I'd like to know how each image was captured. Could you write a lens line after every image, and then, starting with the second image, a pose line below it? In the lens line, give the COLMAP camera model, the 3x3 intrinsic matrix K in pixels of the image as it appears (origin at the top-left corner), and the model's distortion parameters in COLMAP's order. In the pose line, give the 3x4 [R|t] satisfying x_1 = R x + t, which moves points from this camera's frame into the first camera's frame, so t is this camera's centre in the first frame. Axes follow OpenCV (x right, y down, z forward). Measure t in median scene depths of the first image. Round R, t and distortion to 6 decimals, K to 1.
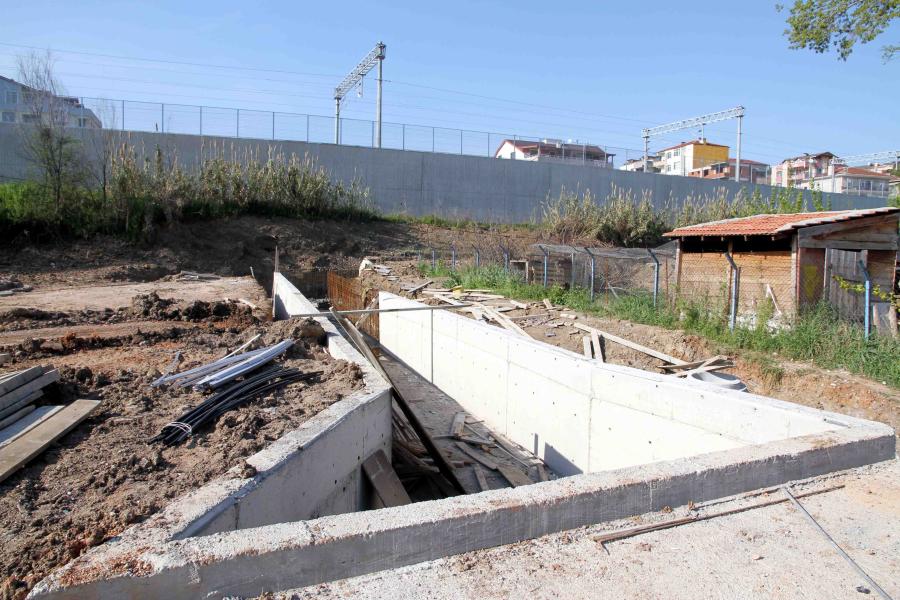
lens RADIAL K [[645.6, 0, 419.0], [0, 645.6, 303.3], [0, 0, 1]] dist [-0.113316, 0.065434]
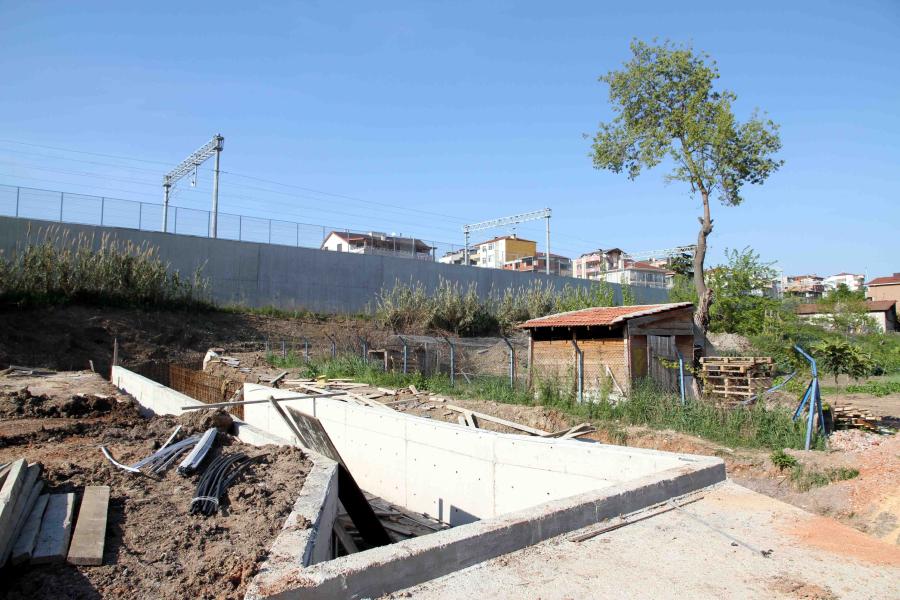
lens RADIAL K [[645.6, 0, 445.9], [0, 645.6, 298.5], [0, 0, 1]] dist [-0.113316, 0.065434]
pose [[0.951355, 0.006315, 0.308031, -0.083318], [0.038482, 0.989525, -0.139138, 0.002199], [-0.305683, 0.144223, 0.941147, -0.067932]]
